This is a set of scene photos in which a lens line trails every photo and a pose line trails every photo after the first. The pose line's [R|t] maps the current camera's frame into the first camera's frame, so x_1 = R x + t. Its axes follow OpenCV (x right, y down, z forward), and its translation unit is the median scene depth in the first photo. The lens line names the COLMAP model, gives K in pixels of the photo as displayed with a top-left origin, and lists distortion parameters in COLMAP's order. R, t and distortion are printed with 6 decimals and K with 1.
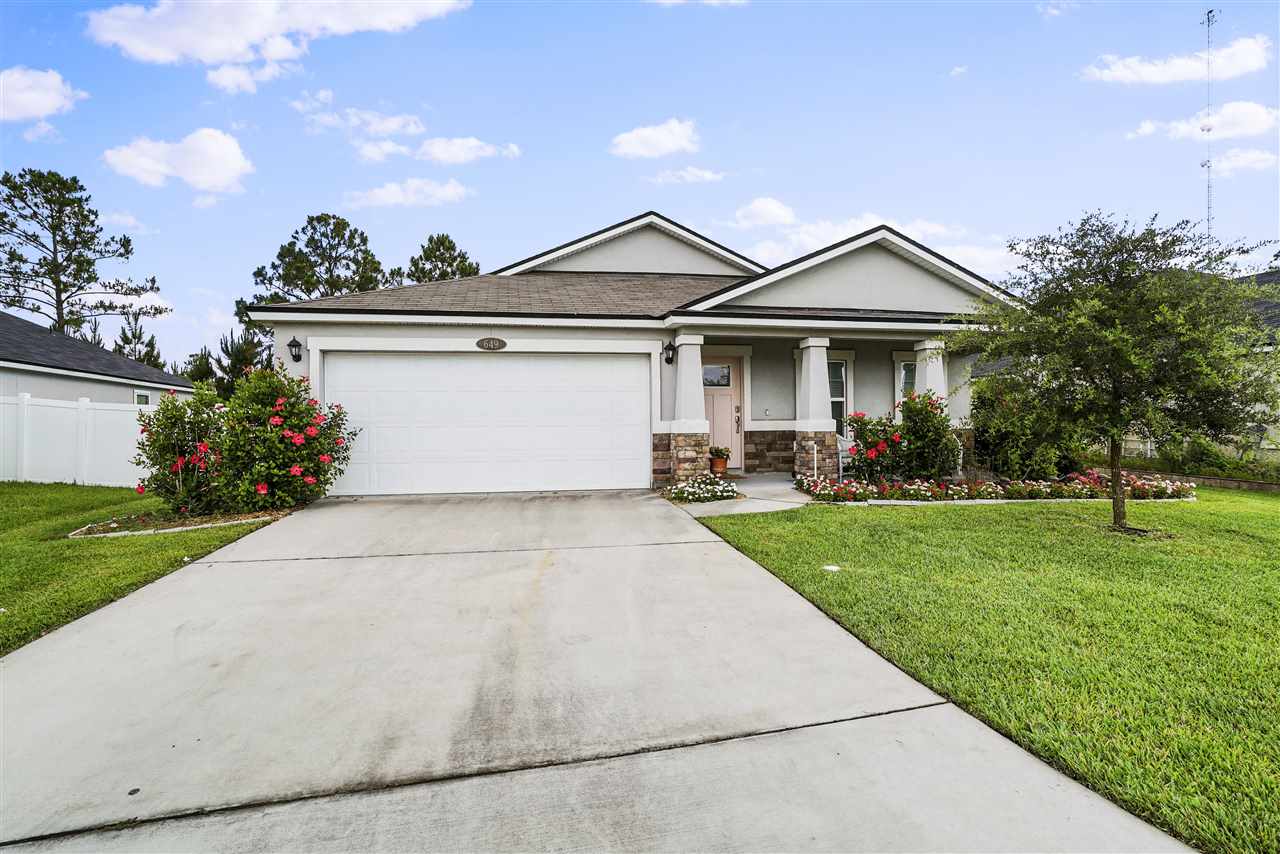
lens RADIAL K [[674.4, 0, 644.0], [0, 674.4, 430.7], [0, 0, 1]] dist [-0.035591, 0.002004]
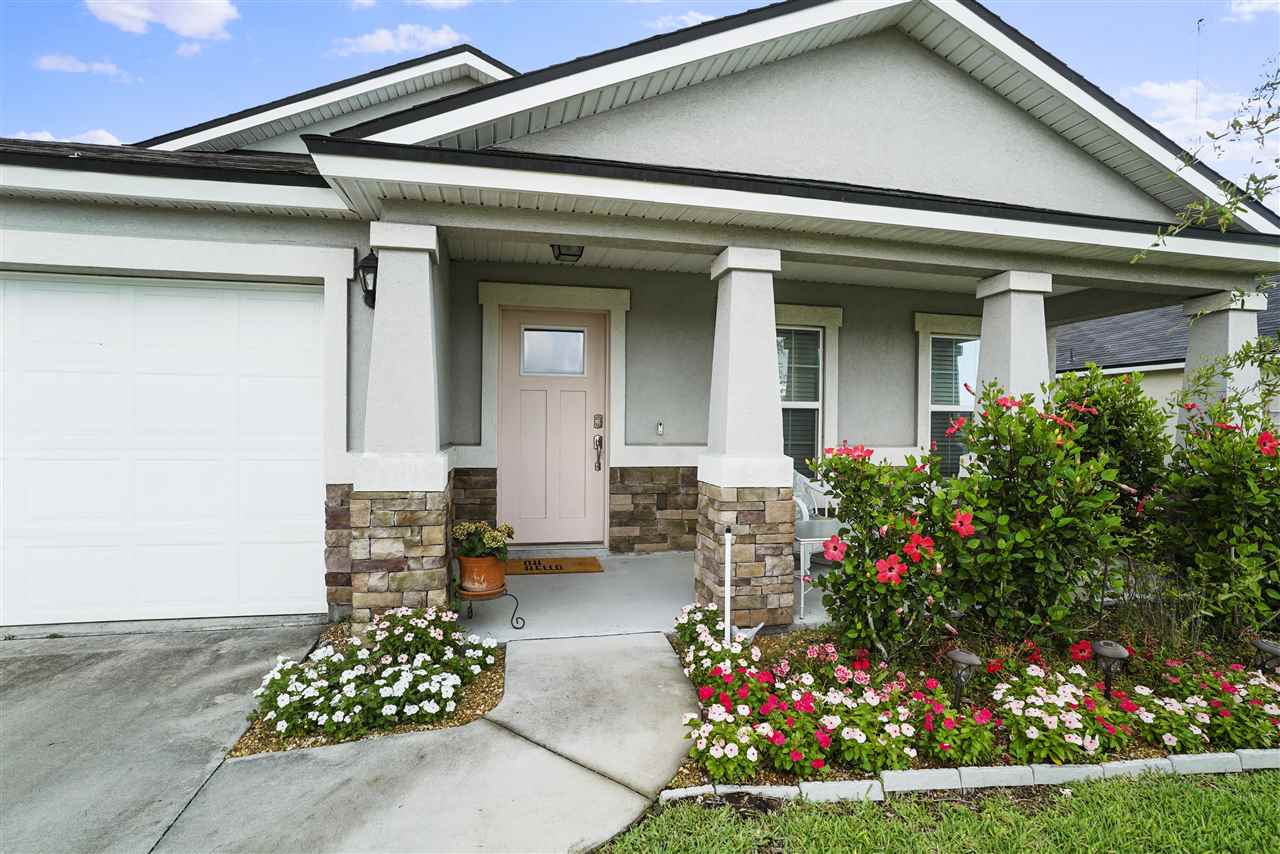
lens RADIAL K [[674.4, 0, 636.5], [0, 674.4, 428.8], [0, 0, 1]] dist [-0.035591, 0.002004]
pose [[0.999711, 0.020076, 0.013257, 0.189249], [-0.020039, 0.999795, -0.002918, -0.030097], [-0.013313, 0.002651, 0.999908, 0.610337]]
